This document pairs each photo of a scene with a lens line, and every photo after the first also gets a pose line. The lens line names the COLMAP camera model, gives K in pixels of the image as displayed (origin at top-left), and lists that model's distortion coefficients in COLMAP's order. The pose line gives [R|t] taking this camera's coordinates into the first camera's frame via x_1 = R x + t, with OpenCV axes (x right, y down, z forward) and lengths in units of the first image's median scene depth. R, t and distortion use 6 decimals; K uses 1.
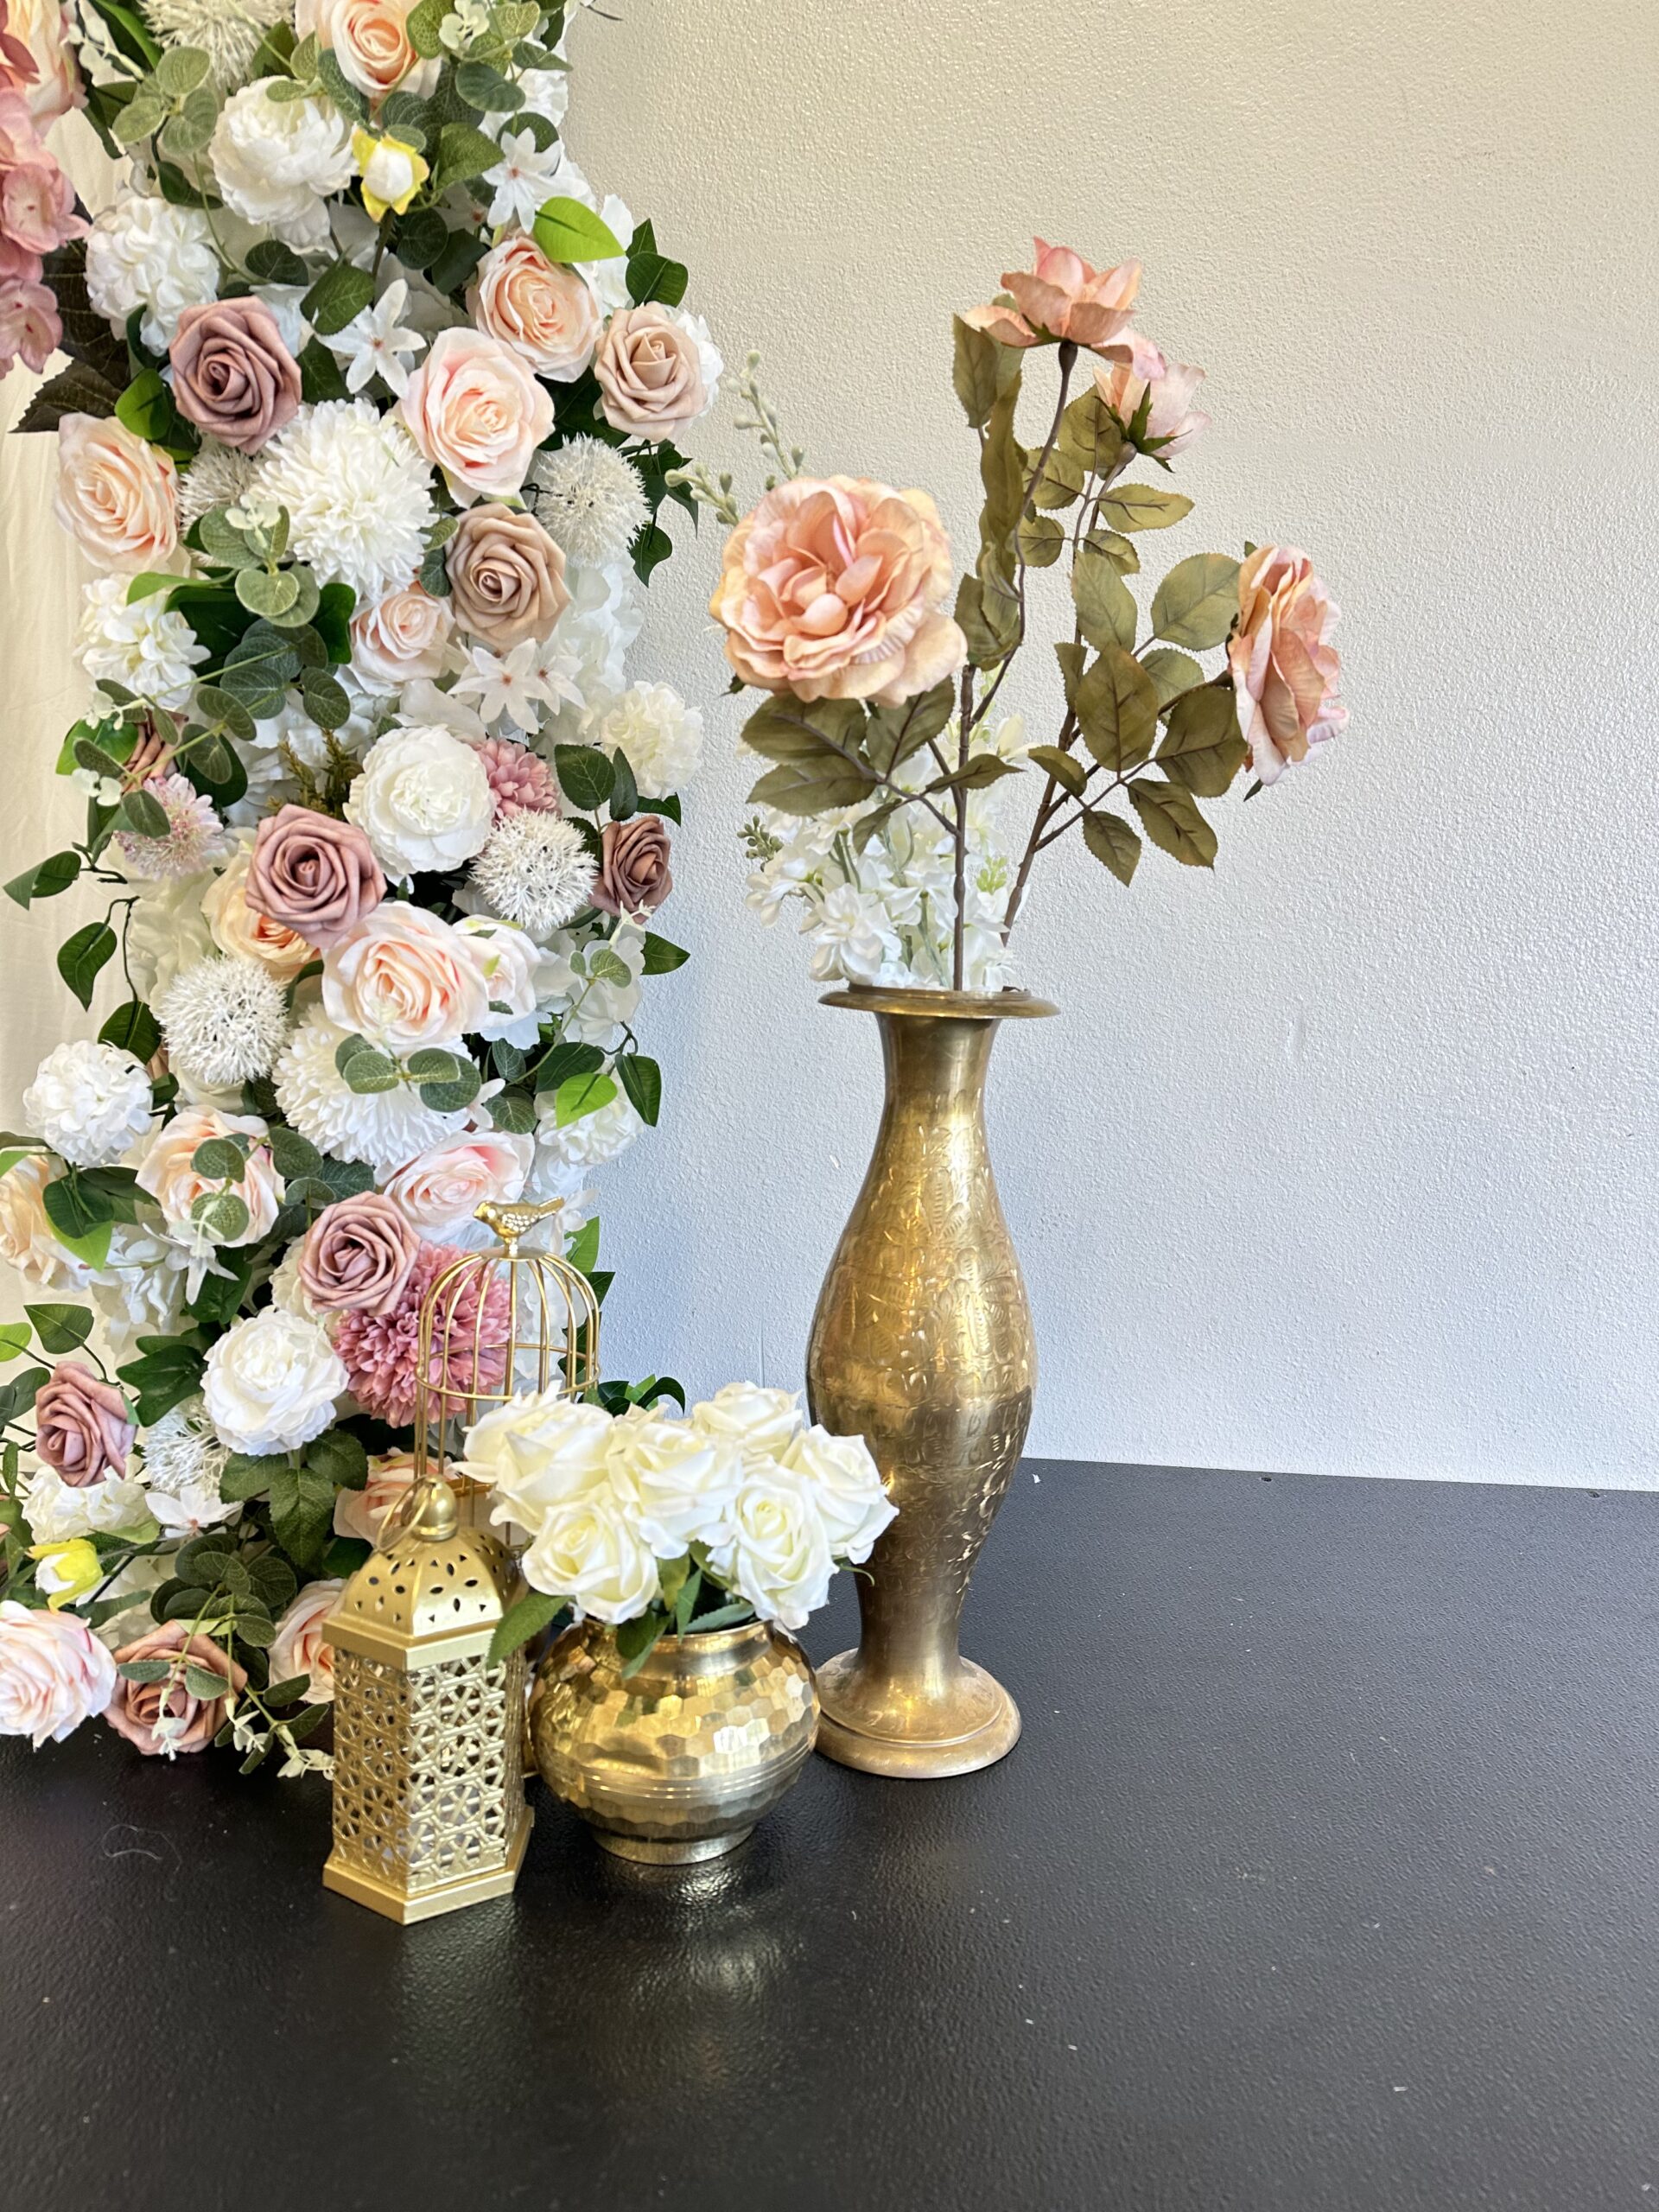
lens RADIAL K [[1531.0, 0, 827.1], [0, 1531.0, 1109.0], [0, 0, 1]] dist [0.011711, -0.023393]
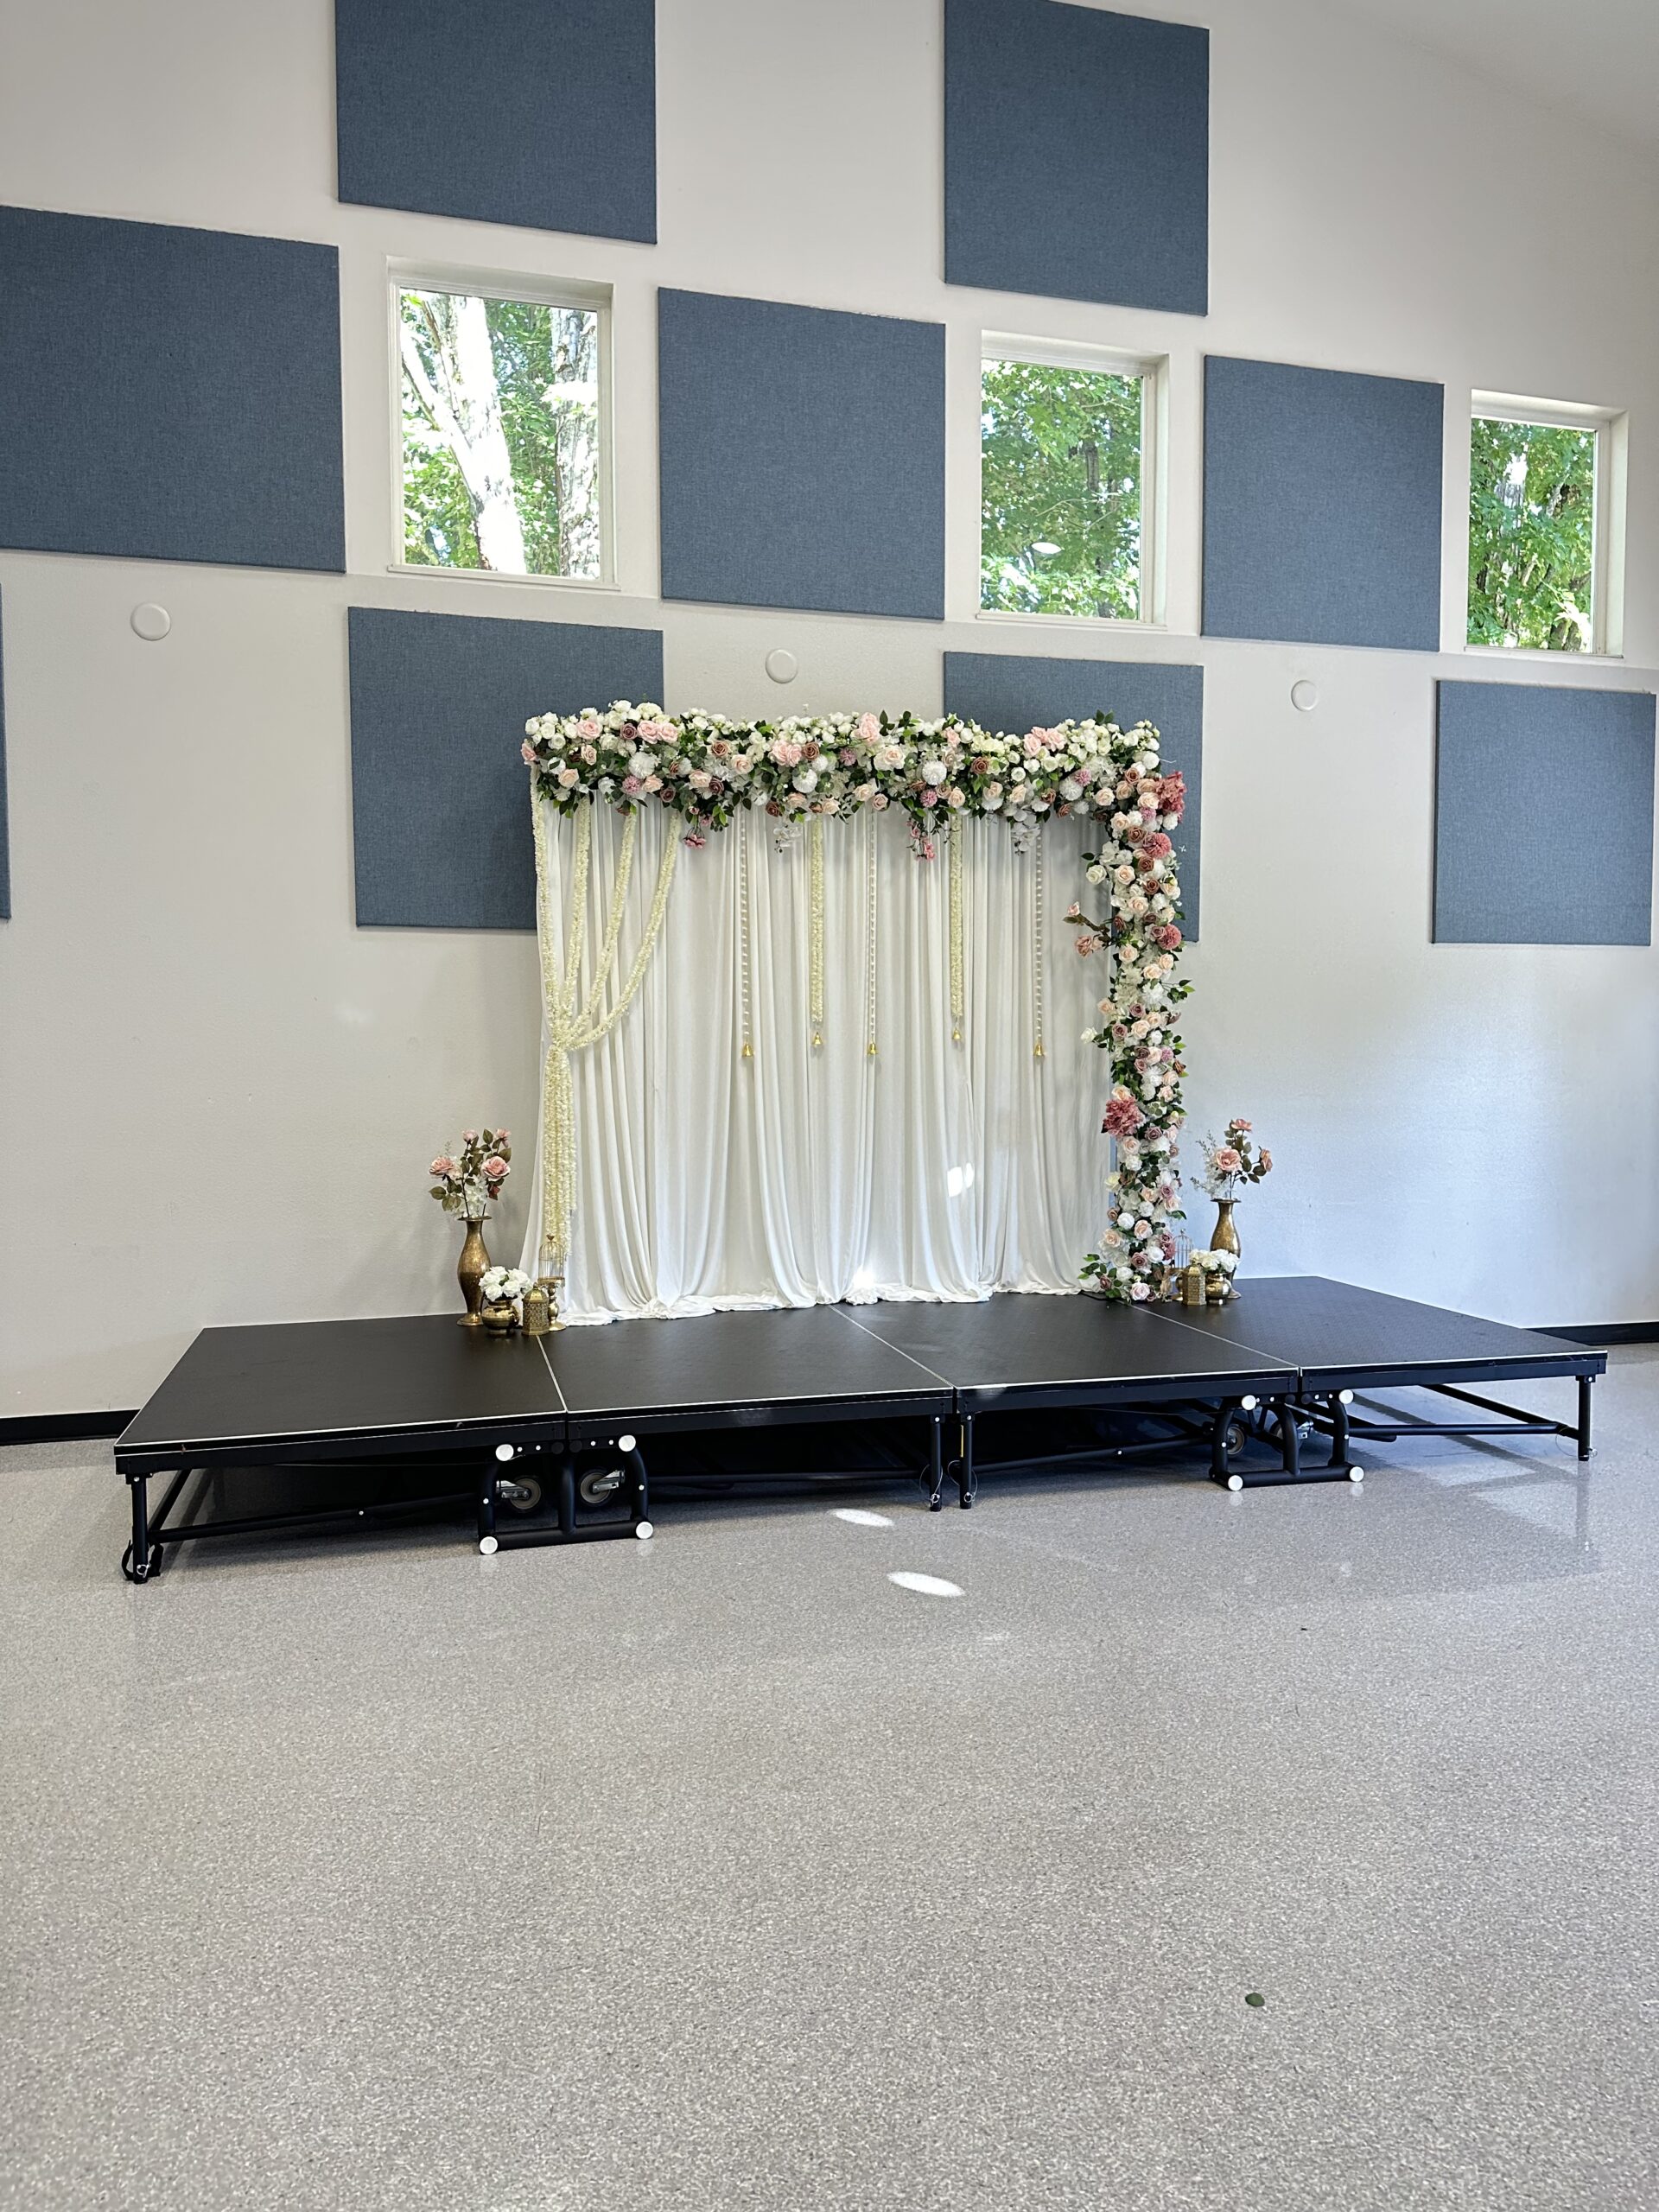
lens RADIAL K [[1531.0, 0, 827.7], [0, 1531.0, 1105.9], [0, 0, 1]] dist [0.011711, -0.023393]
pose [[0.961120, -0.048882, 0.271772, -4.160928], [0.079404, 0.991562, -0.102467, 0.093426], [-0.264470, 0.120063, 0.956891, -6.295187]]
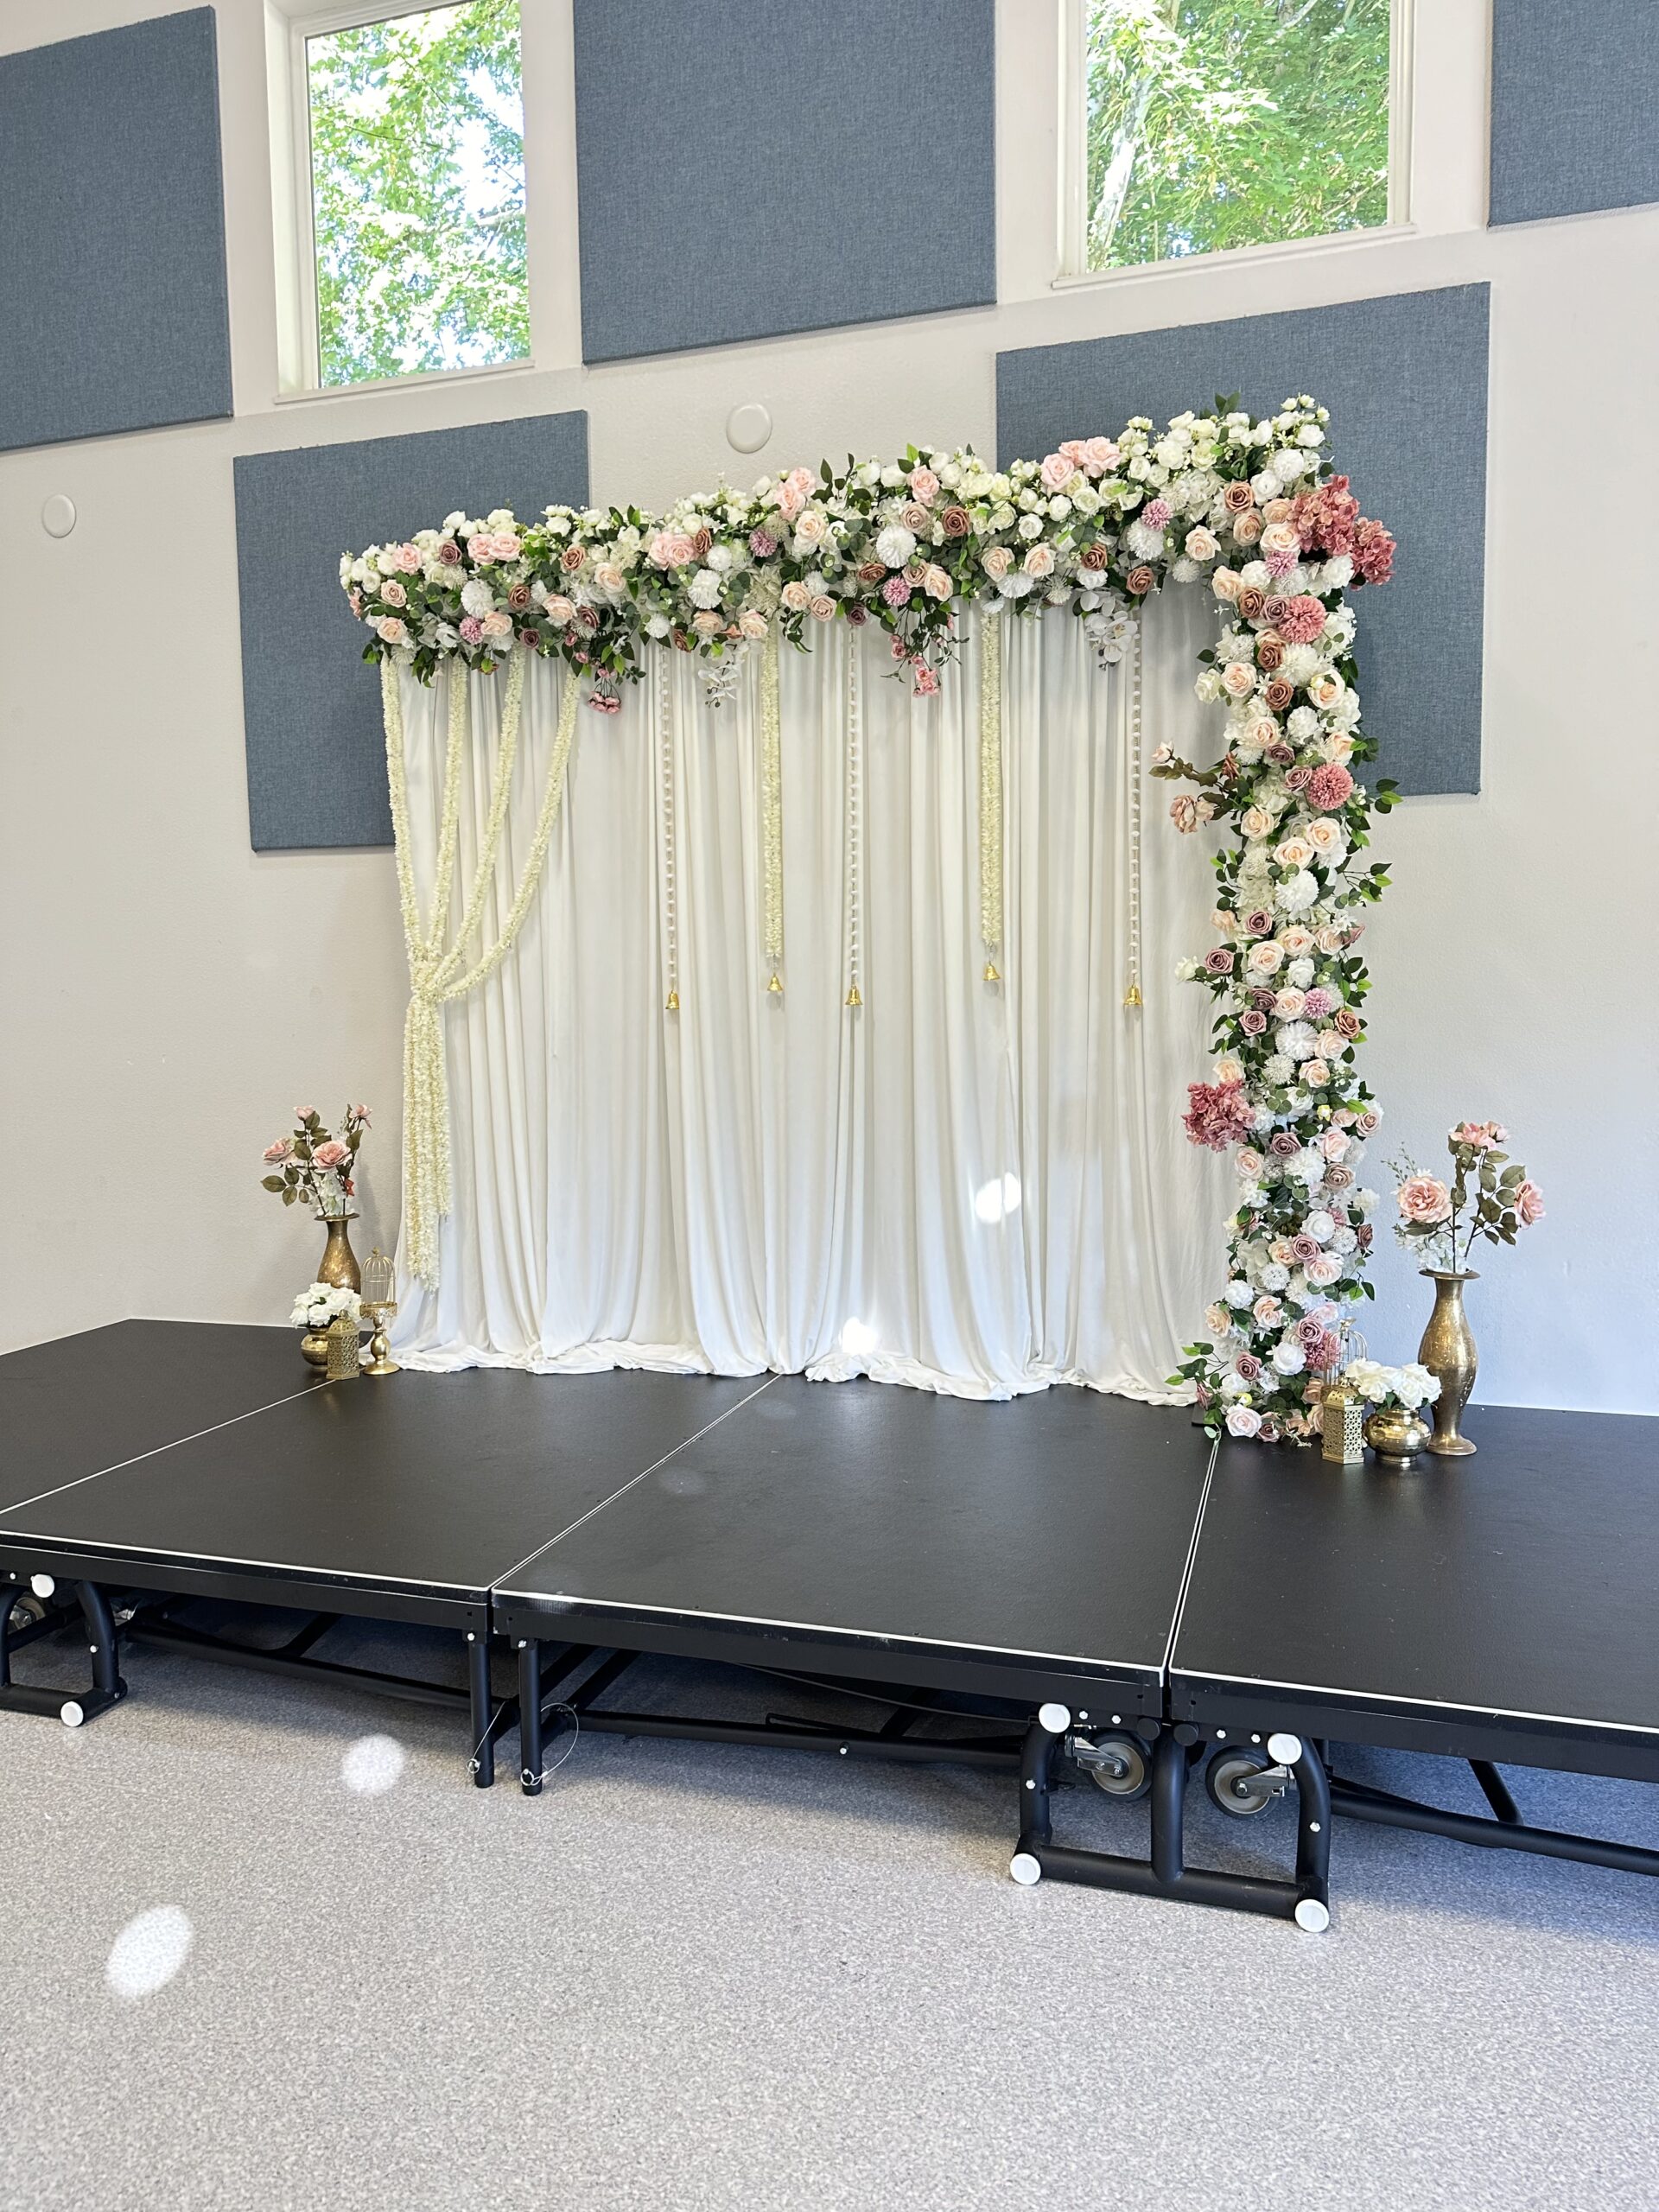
lens RADIAL K [[1531.0, 0, 824.1], [0, 1531.0, 1108.9], [0, 0, 1]] dist [0.011711, -0.023393]
pose [[0.957400, -0.026500, -0.287547, -0.364529], [0.000614, 0.995965, -0.089744, -0.148673], [0.288764, 0.085745, 0.953553, -3.732786]]
